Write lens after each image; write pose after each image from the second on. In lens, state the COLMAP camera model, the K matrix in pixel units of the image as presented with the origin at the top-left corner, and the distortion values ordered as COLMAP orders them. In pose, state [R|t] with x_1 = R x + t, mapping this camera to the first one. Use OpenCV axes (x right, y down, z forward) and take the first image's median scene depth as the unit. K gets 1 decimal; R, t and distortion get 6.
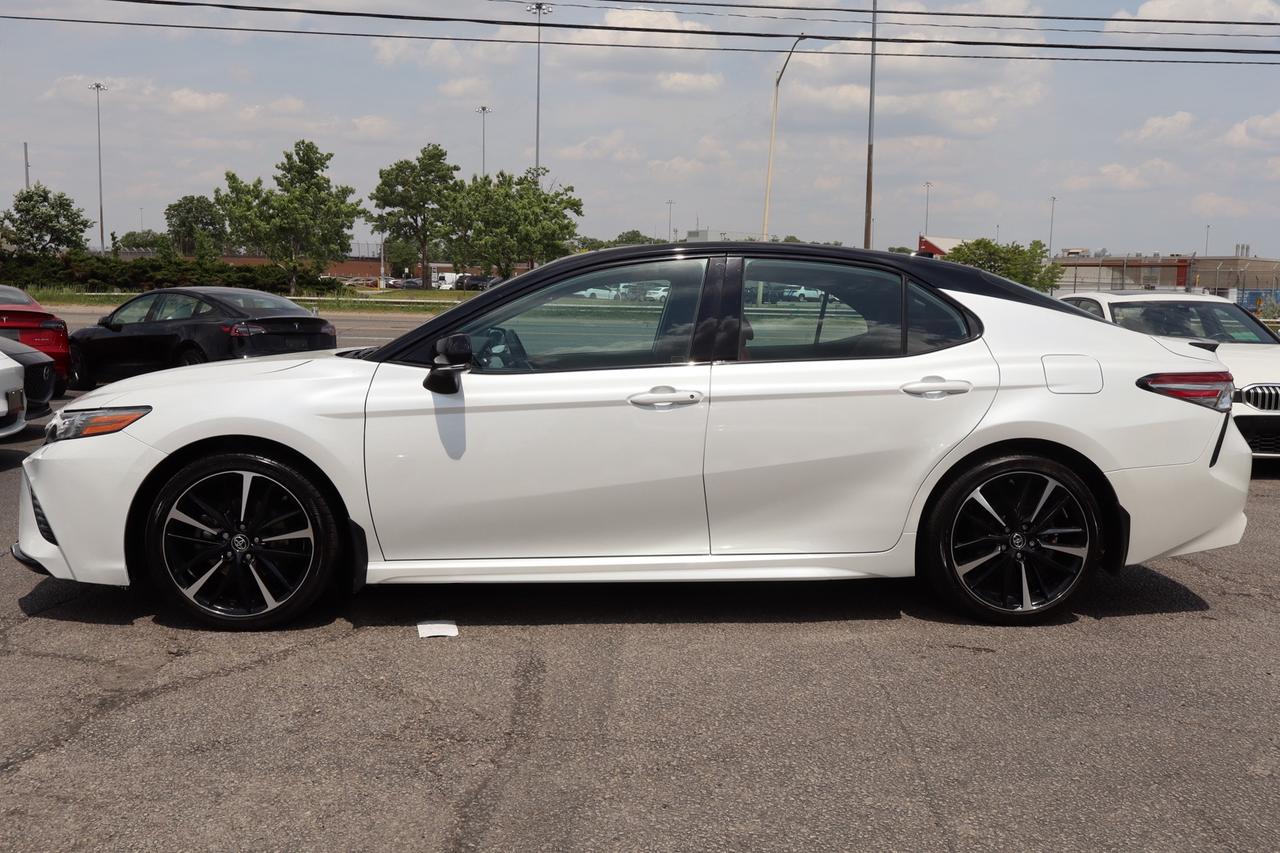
lens RADIAL K [[1186.3, 0, 639.8], [0, 1186.3, 401.9], [0, 0, 1]] dist [0.004570, 0.004755]
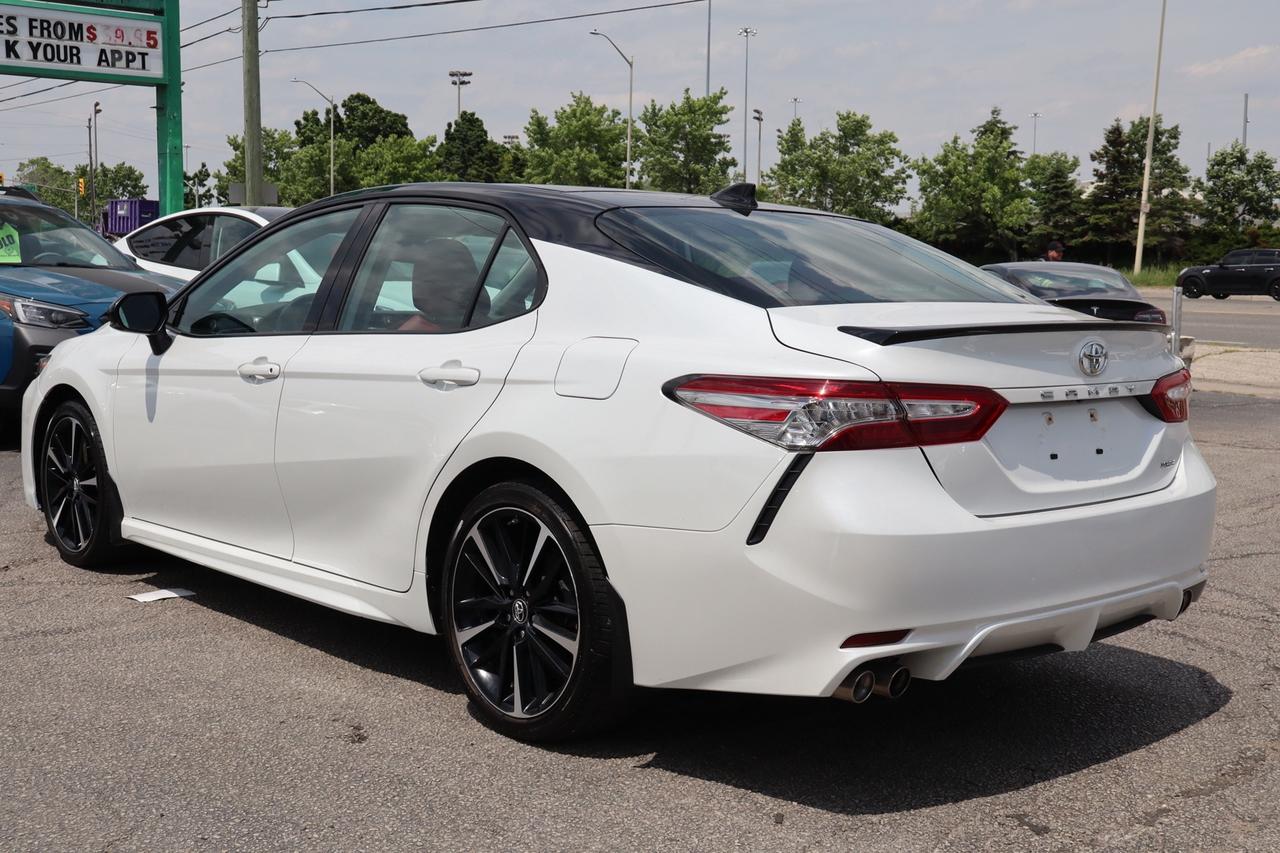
lens RADIAL K [[1509.3, 0, 640.0], [0, 1509.3, 426.5], [0, 0, 1]] dist [-0.004669, 0.004639]
pose [[0.617373, 0.077017, -0.782891, 1.028035], [-0.071839, 0.996557, 0.041386, -0.027429], [0.783383, 0.030692, 0.620781, 0.526273]]
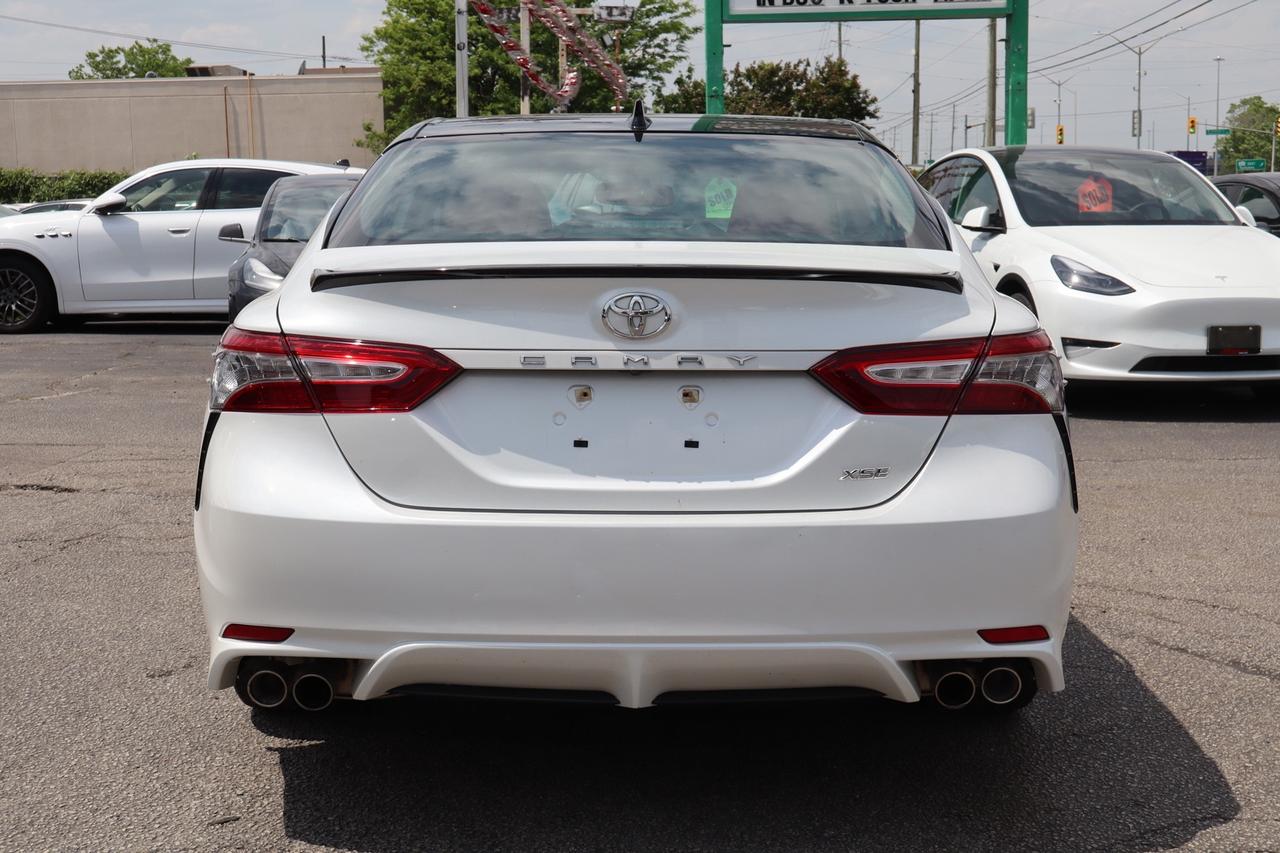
lens RADIAL K [[1681.7, 0, 640.4], [0, 1681.7, 374.8], [0, 0, 1]] dist [-0.007723, 0.012951]
pose [[-0.044275, 0.084084, -0.995475, 1.206820], [-0.083832, 0.992624, 0.087572, -0.082224], [0.995496, 0.087330, -0.036899, 1.232642]]
